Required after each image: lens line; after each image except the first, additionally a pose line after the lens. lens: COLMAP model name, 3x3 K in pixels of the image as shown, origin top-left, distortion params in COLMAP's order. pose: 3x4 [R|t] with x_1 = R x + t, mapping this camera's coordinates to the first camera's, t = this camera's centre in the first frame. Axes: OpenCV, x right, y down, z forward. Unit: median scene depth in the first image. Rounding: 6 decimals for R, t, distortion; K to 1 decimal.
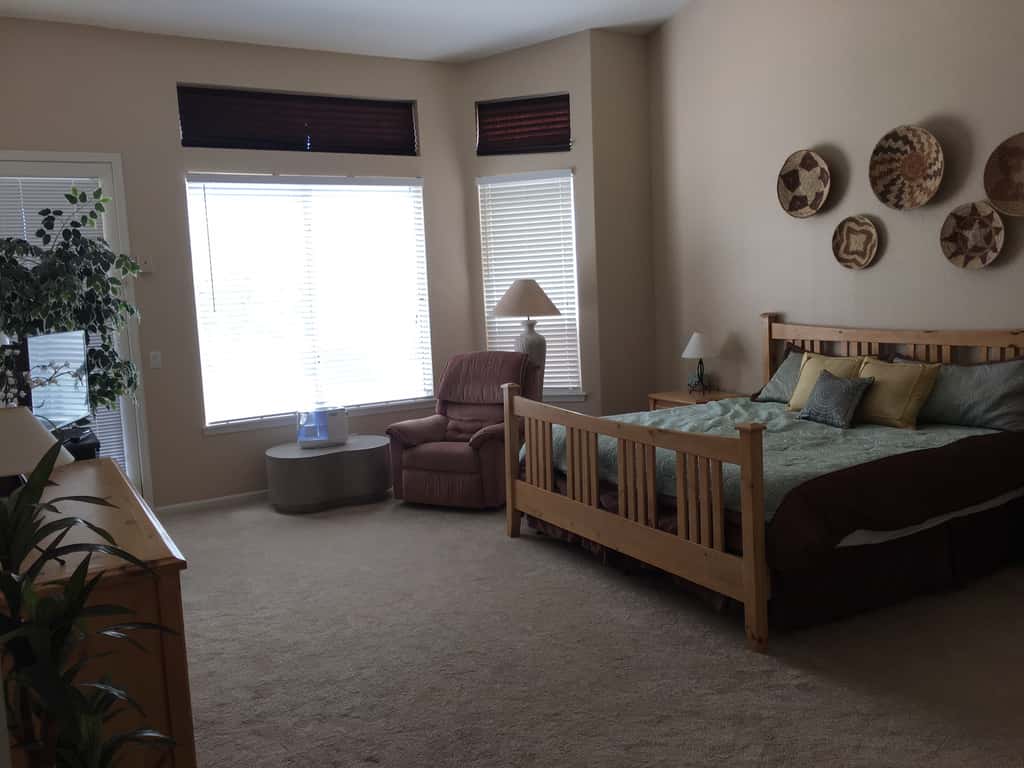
lens RADIAL K [[872.3, 0, 509.6], [0, 872.3, 385.0], [0, 0, 1]] dist [0.066827, -0.080478]
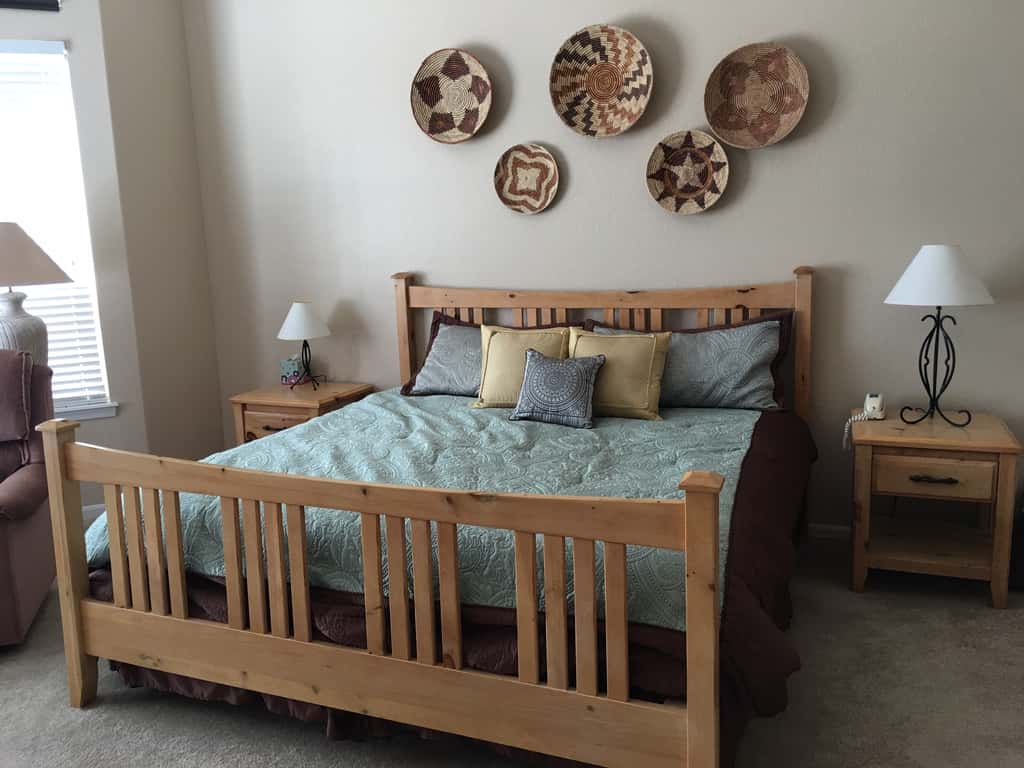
lens RADIAL K [[872.3, 0, 512.6], [0, 872.3, 367.7], [0, 0, 1]] dist [0.066827, -0.080478]
pose [[0.793045, -0.083603, 0.603399, -0.097189], [0.069721, 0.996485, 0.046432, -0.036467], [-0.605160, 0.005246, 0.796086, 0.429650]]
